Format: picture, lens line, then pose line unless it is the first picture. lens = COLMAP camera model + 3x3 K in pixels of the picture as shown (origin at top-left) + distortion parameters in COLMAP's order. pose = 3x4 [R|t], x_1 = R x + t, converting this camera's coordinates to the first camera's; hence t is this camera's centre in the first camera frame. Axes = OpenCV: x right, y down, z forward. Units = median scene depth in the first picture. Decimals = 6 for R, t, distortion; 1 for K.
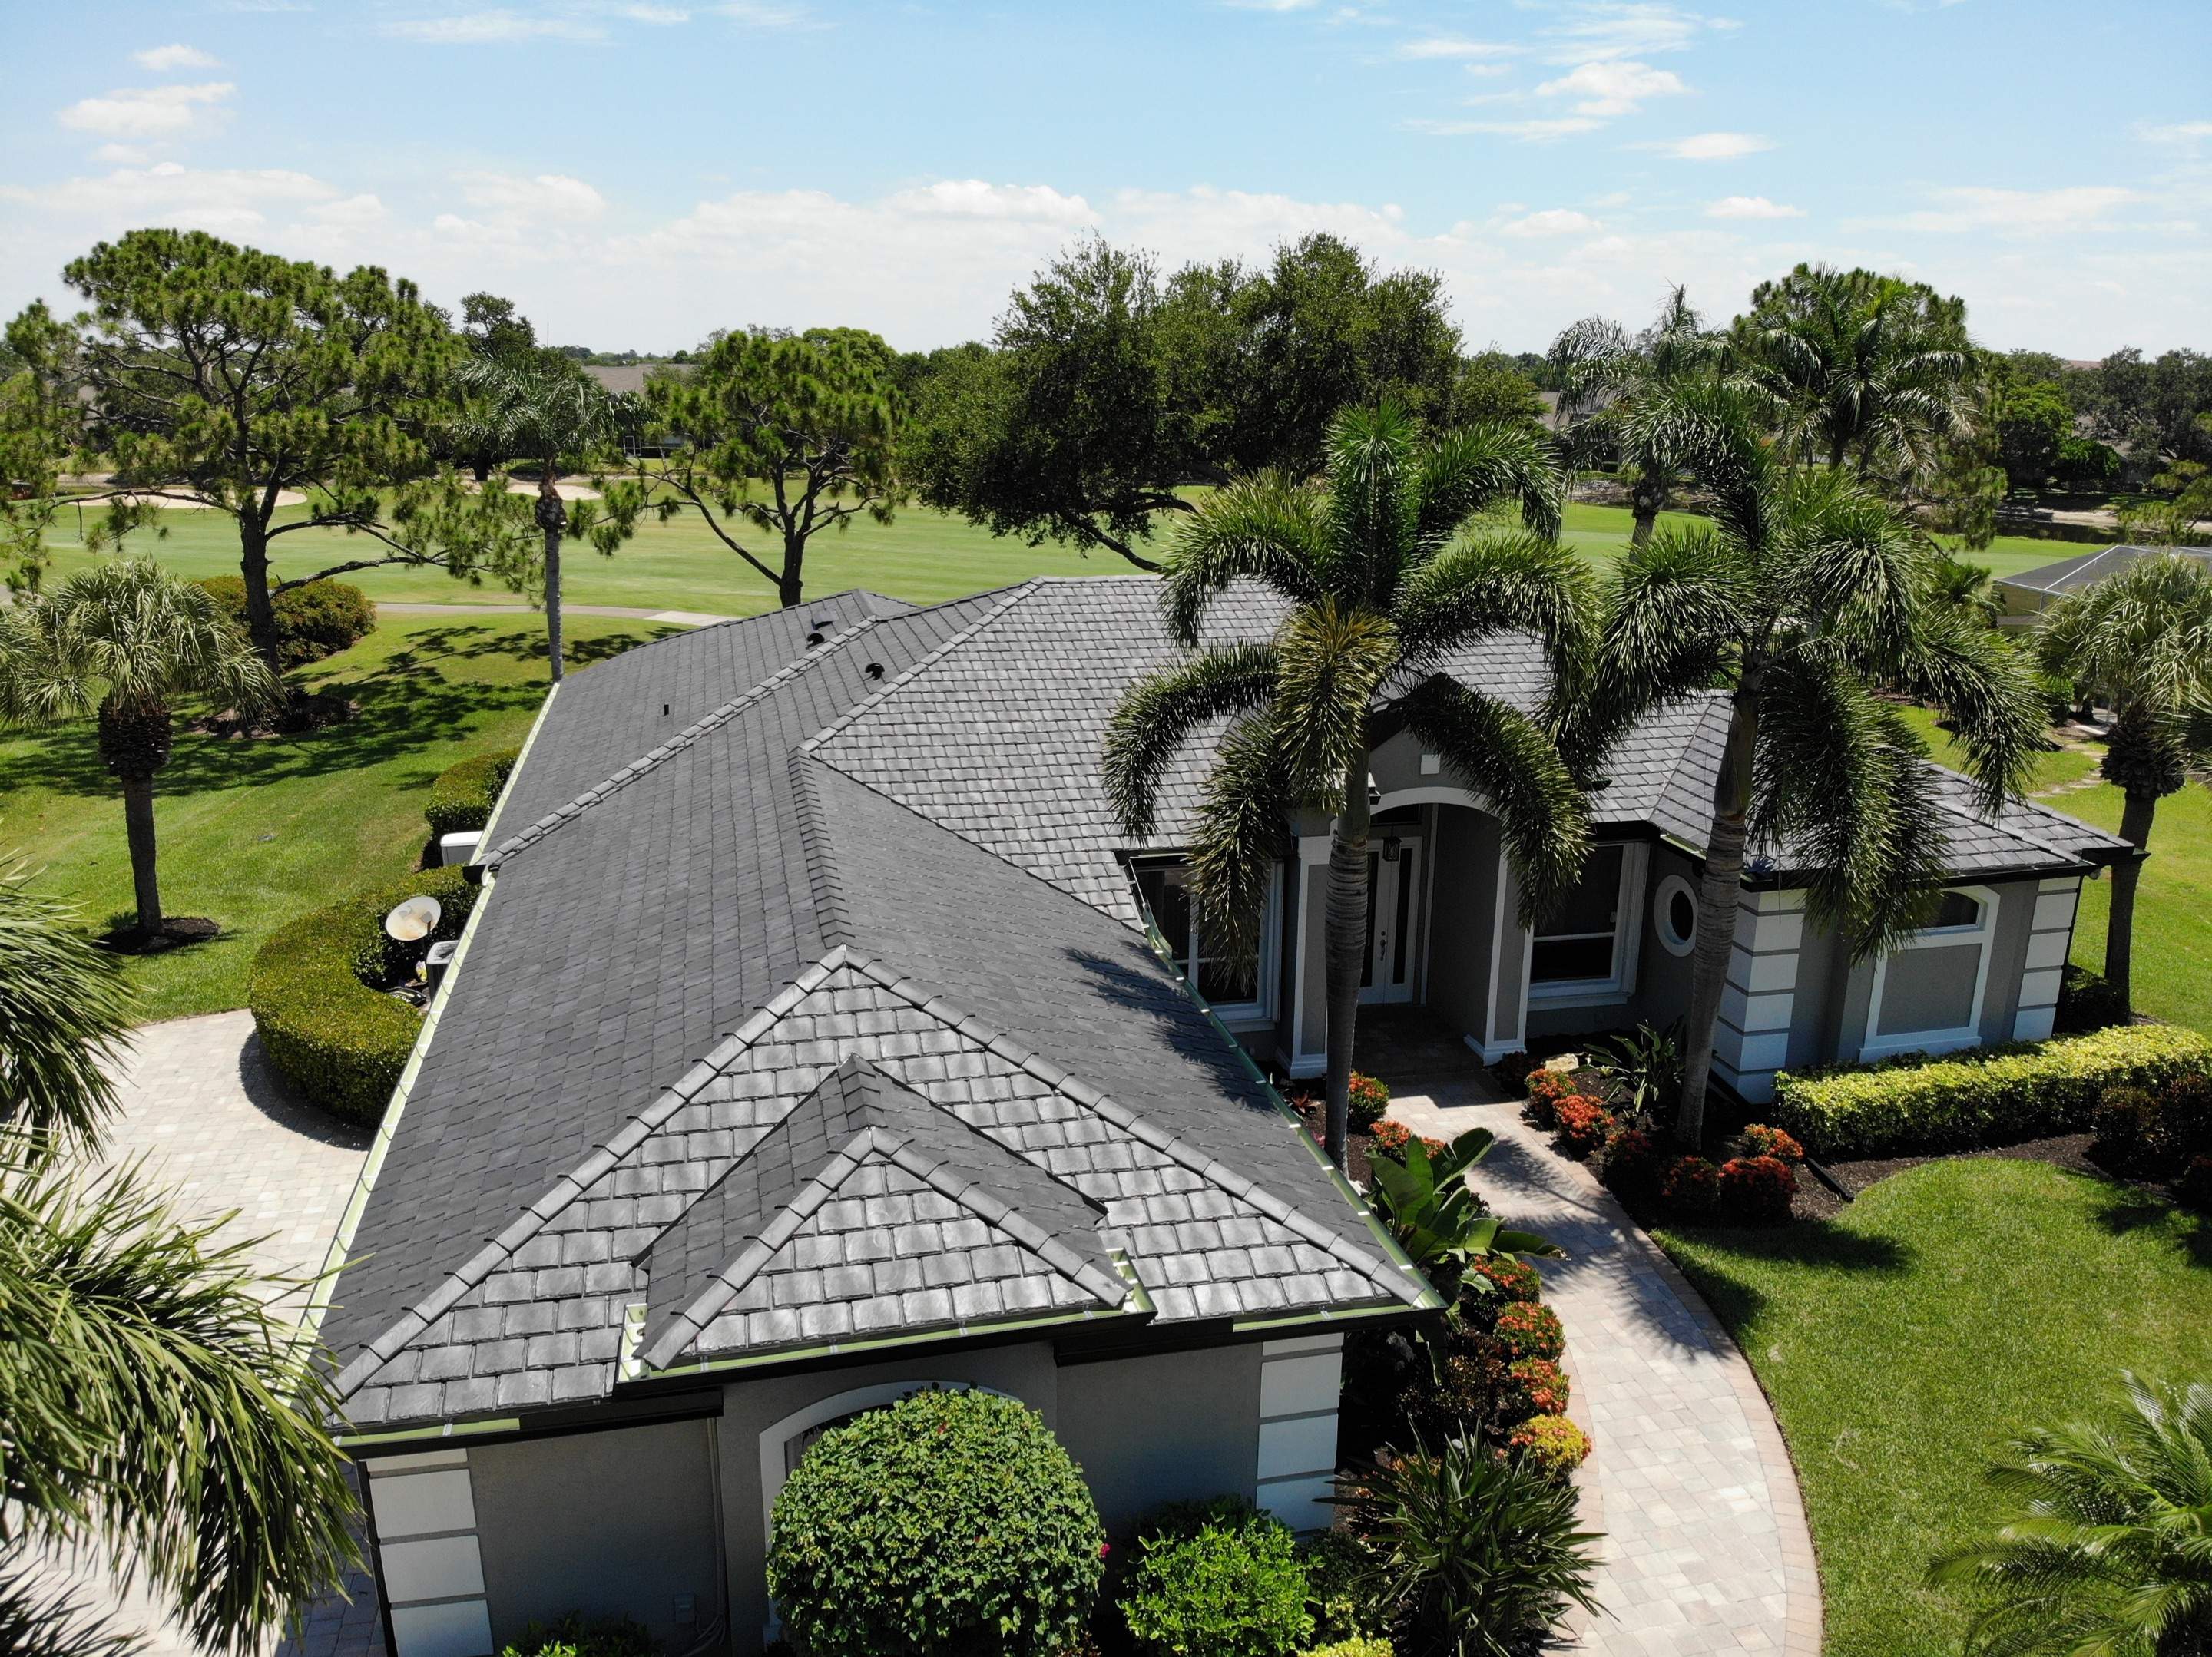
lens RADIAL K [[1646.3, 0, 1100.8], [0, 1646.3, 822.0], [0, 0, 1]] dist [0.027301, -0.116451]
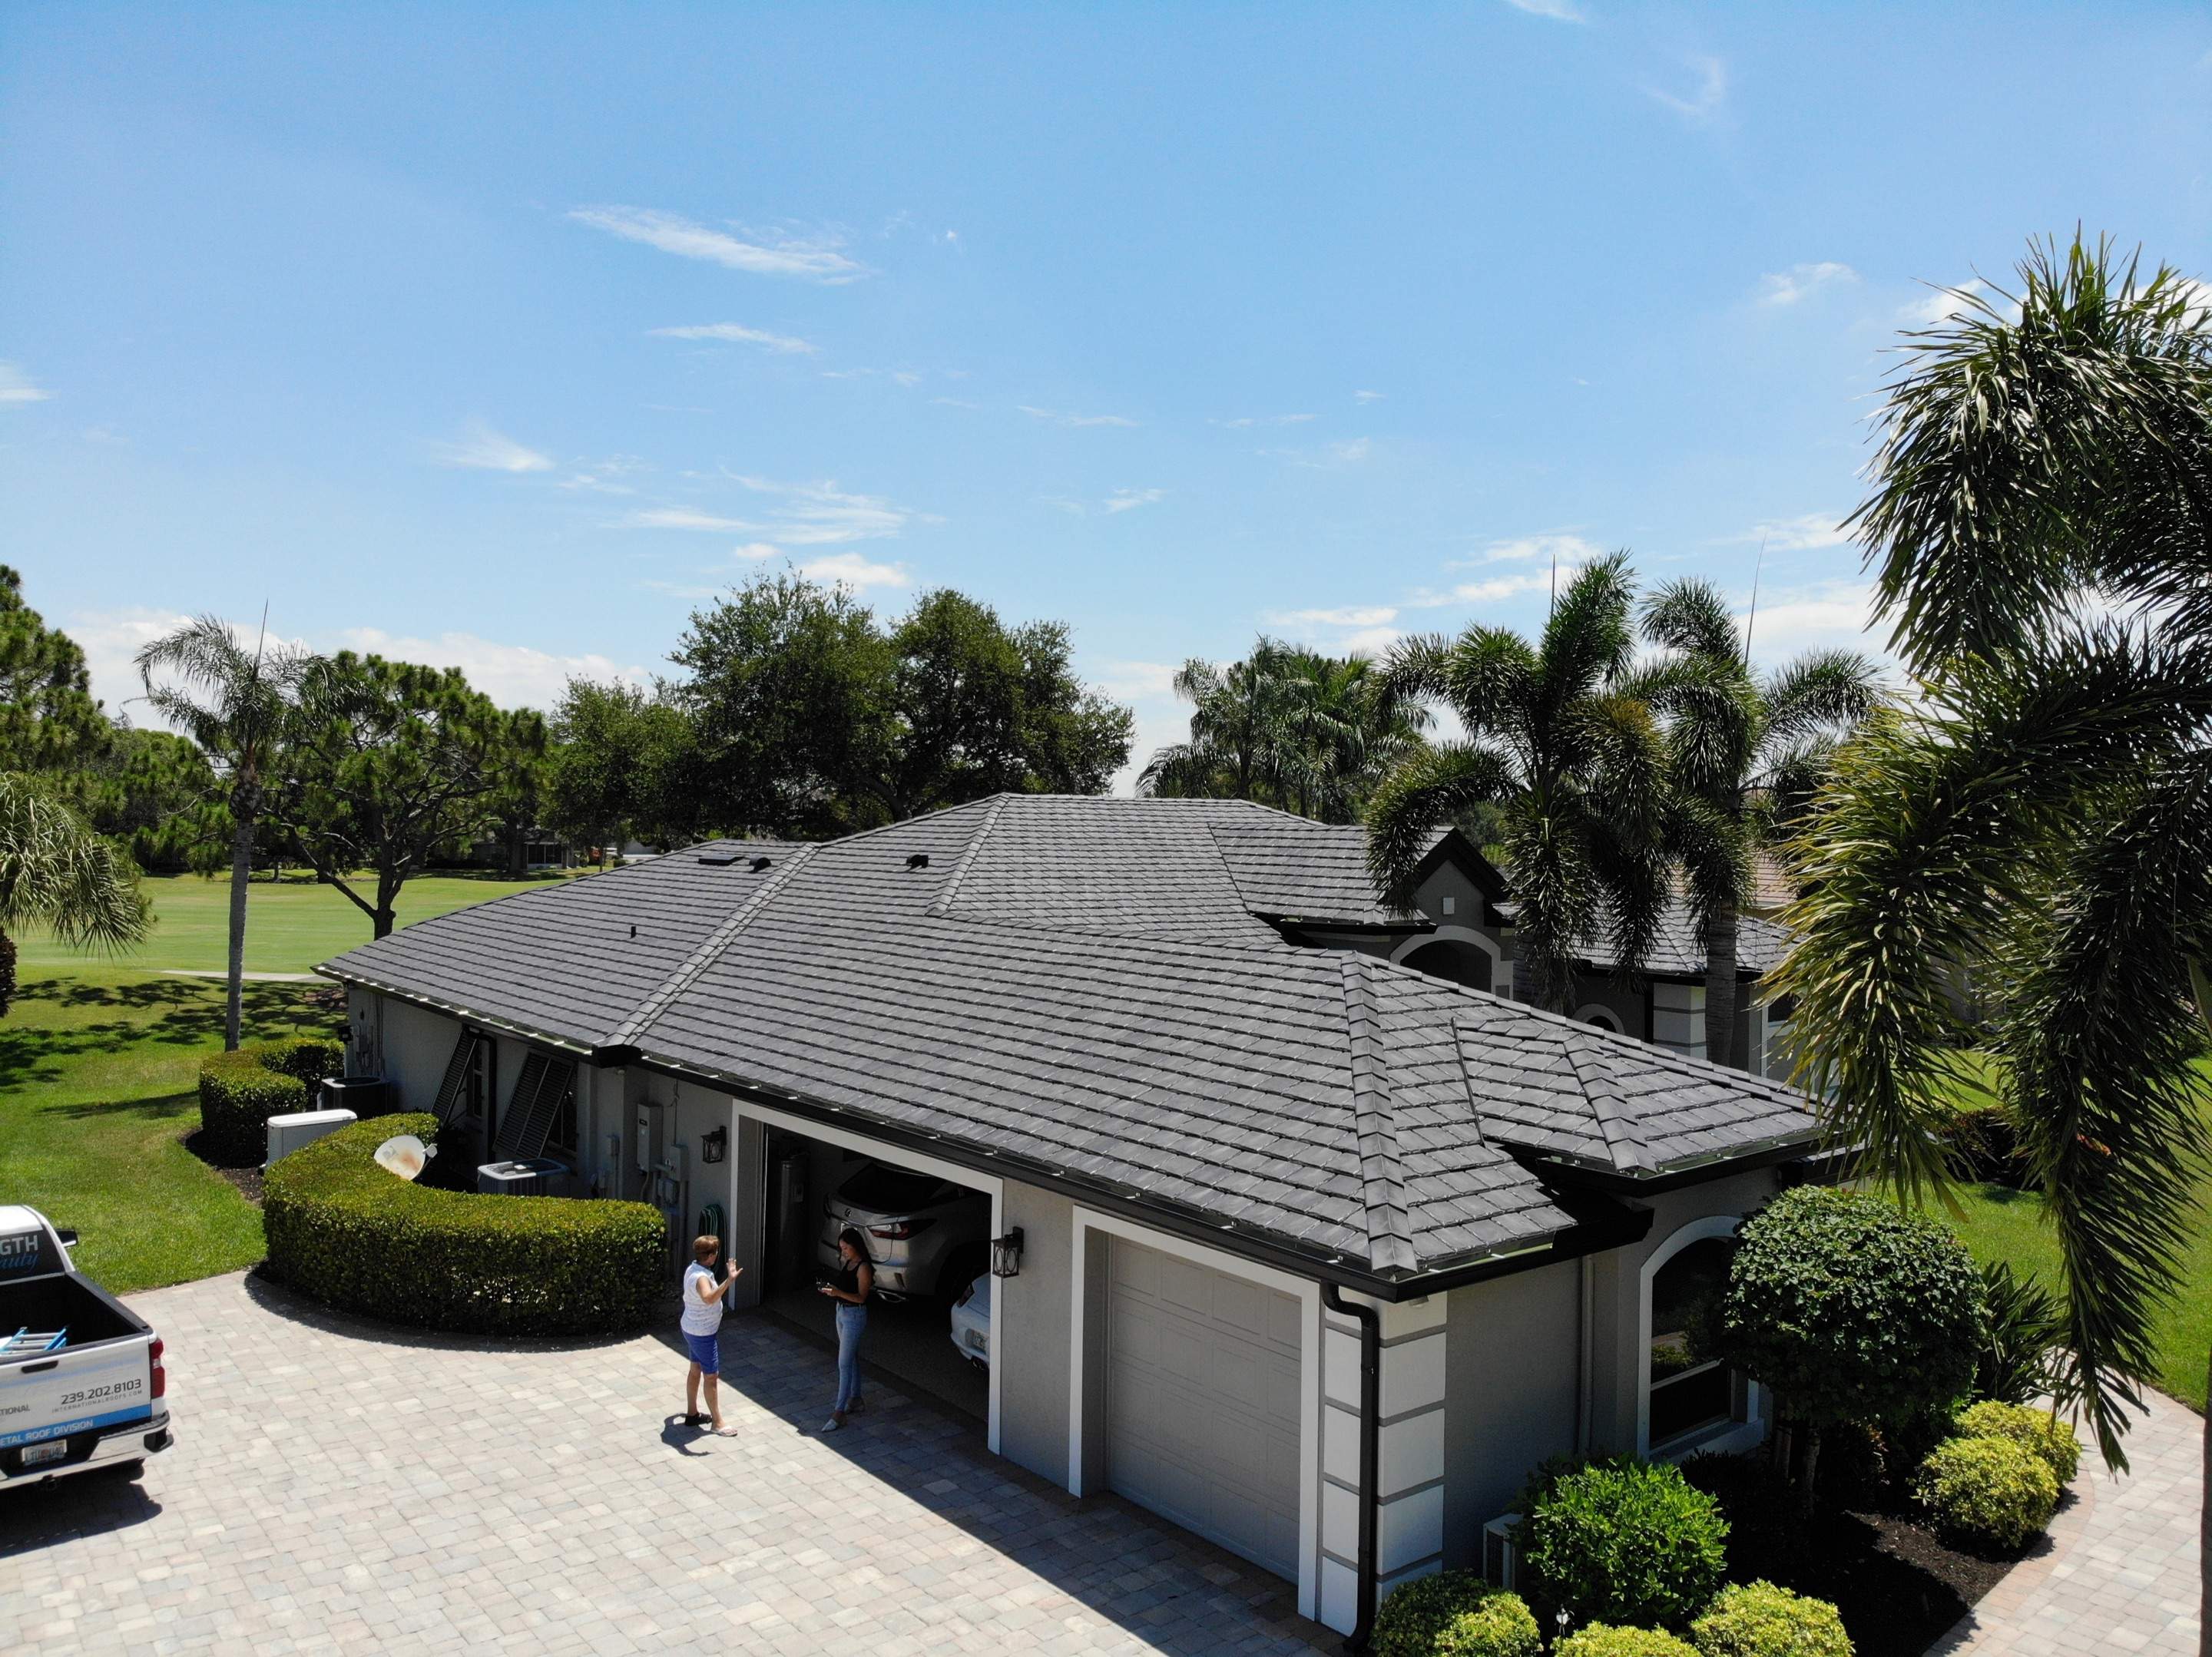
lens RADIAL K [[1646.3, 0, 1127.6], [0, 1646.3, 803.6], [0, 0, 1]] dist [0.027301, -0.116451]
pose [[0.894399, 0.008286, 0.447193, -0.553055], [0.113211, 0.963076, -0.244270, 0.157345], [-0.432705, 0.269102, 0.860436, 0.039006]]
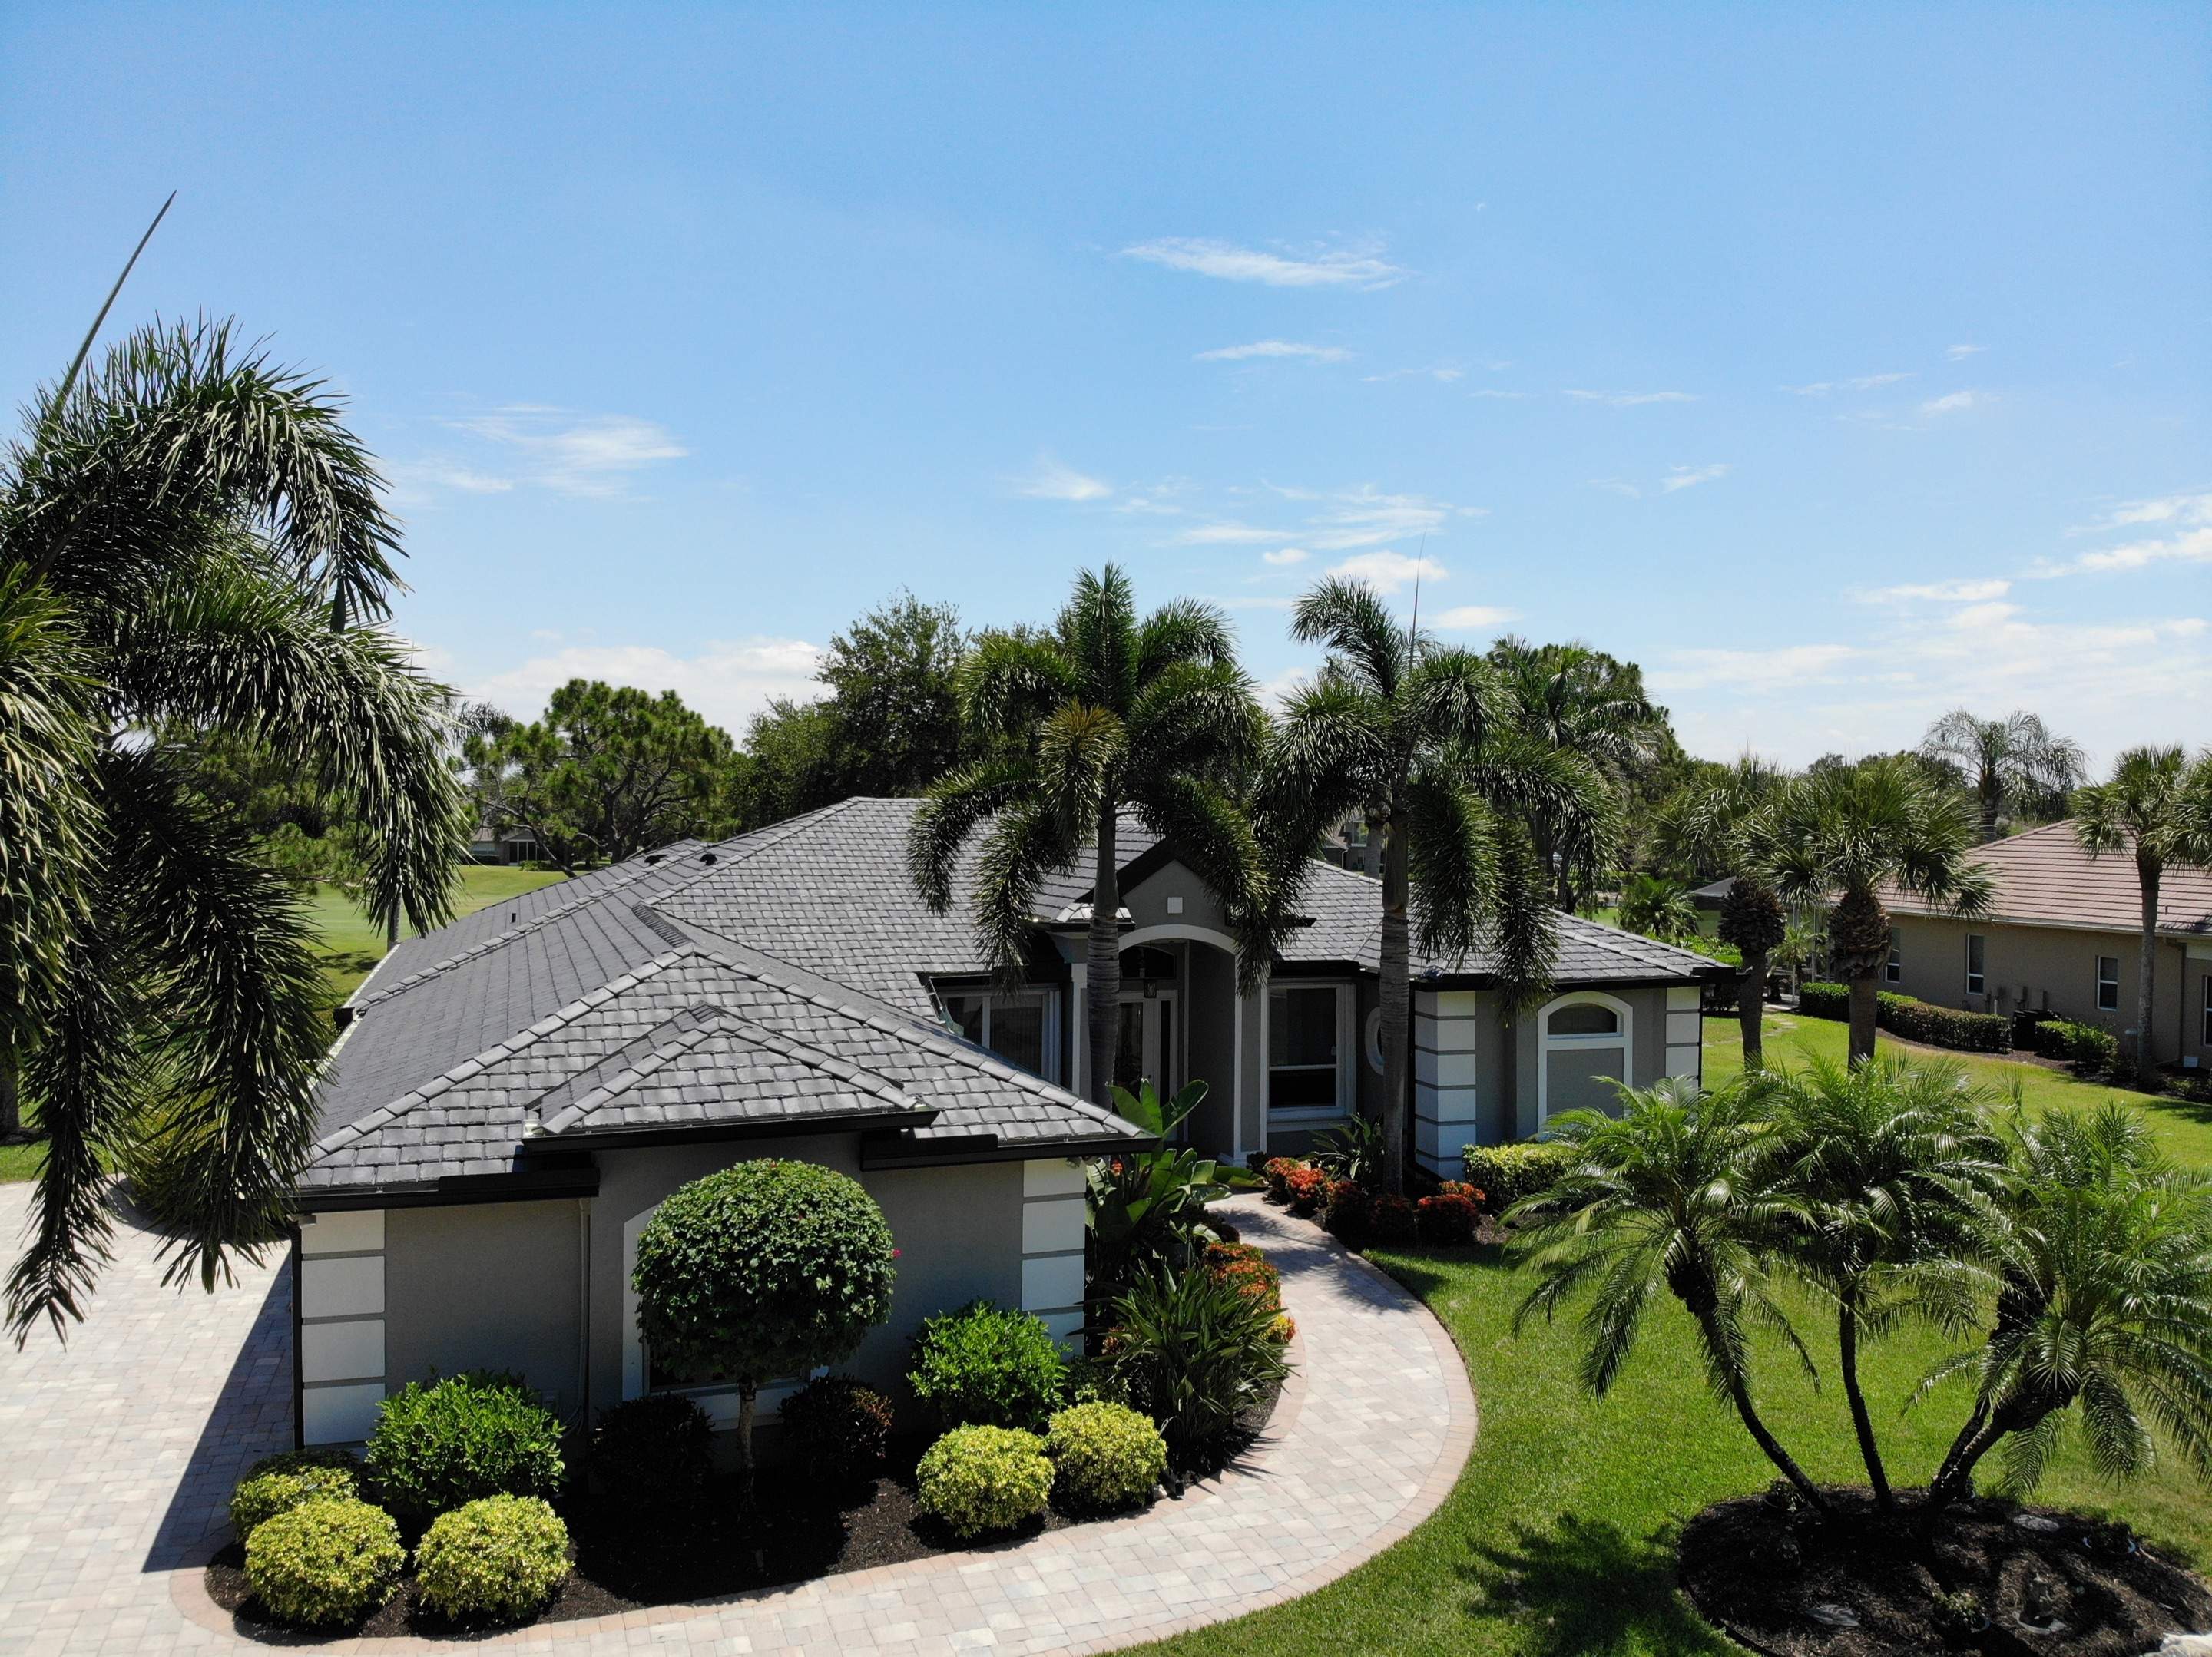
lens RADIAL K [[1646.3, 0, 1110.1], [0, 1646.3, 793.0], [0, 0, 1]] dist [0.027301, -0.116451]
pose [[0.992966, 0.002632, 0.118374, 0.007351], [0.030495, 0.960341, -0.277157, 0.220071], [-0.114409, 0.278817, 0.953505, -0.186900]]
